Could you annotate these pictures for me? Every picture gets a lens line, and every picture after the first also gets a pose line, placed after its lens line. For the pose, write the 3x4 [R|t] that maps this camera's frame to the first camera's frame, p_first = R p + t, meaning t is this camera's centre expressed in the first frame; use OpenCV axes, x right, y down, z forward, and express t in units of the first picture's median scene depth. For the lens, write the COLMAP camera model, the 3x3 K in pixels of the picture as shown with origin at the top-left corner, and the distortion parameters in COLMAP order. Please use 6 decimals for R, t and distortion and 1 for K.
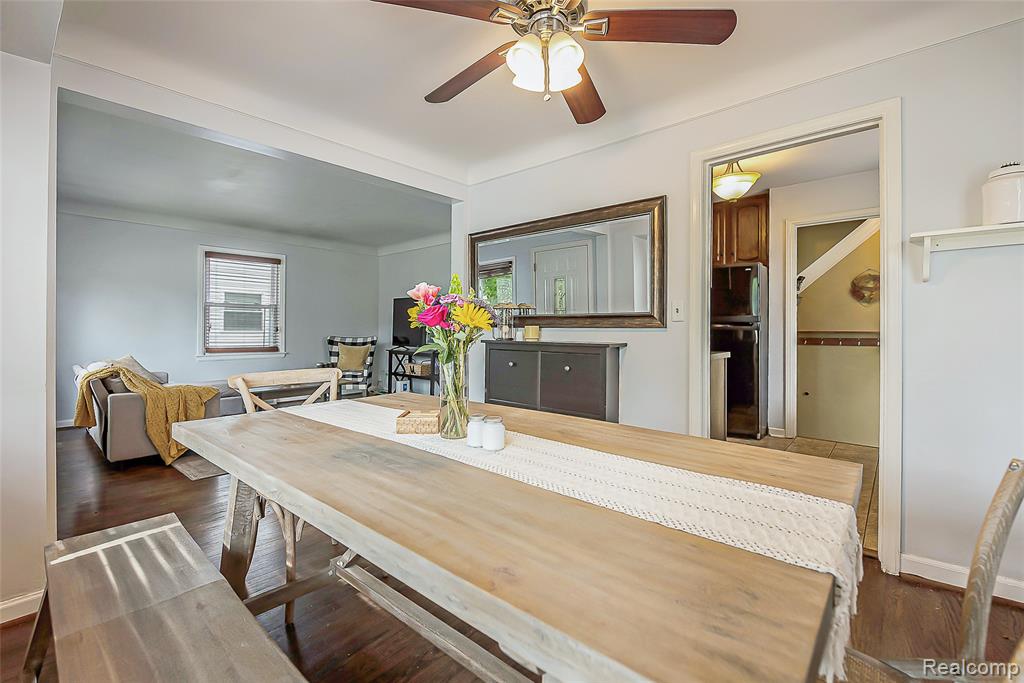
lens RADIAL K [[426.1, 0, 517.9], [0, 426.1, 322.3], [0, 0, 1]] dist [0.000435, -0.000862]
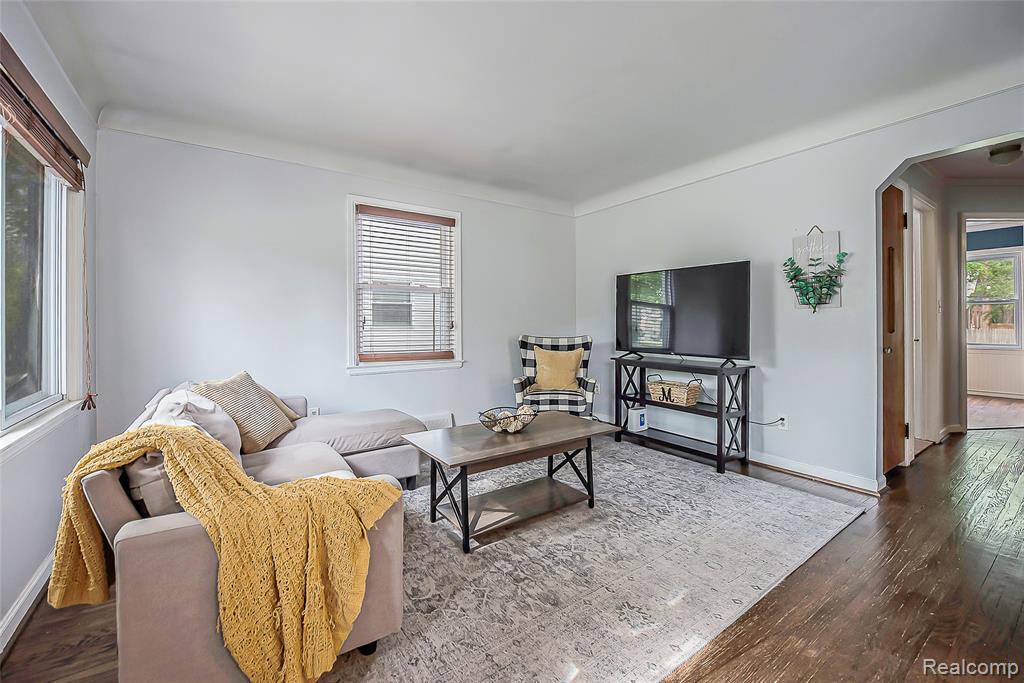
lens RADIAL K [[426.1, 0, 518.0], [0, 426.1, 329.4], [0, 0, 1]] dist [0.000435, -0.000862]
pose [[0.965709, 0.002211, -0.259617, -0.290103], [0.005332, 0.999584, 0.028347, 0.004743], [0.259572, -0.028760, 0.965296, 0.384200]]
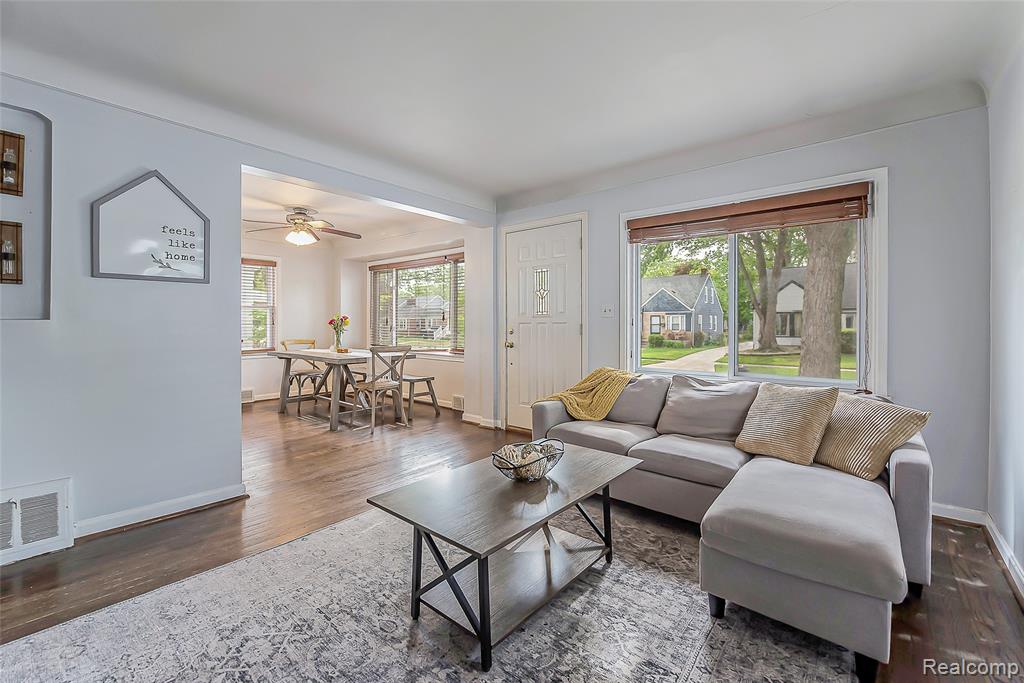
lens RADIAL K [[426.1, 0, 508.9], [0, 426.1, 332.7], [0, 0, 1]] dist [0.000435, -0.000862]
pose [[-0.999791, -0.002753, 0.020263, -0.391569], [-0.002523, 0.999932, 0.011388, 0.006612], [-0.020293, 0.011335, -0.999730, 1.058300]]
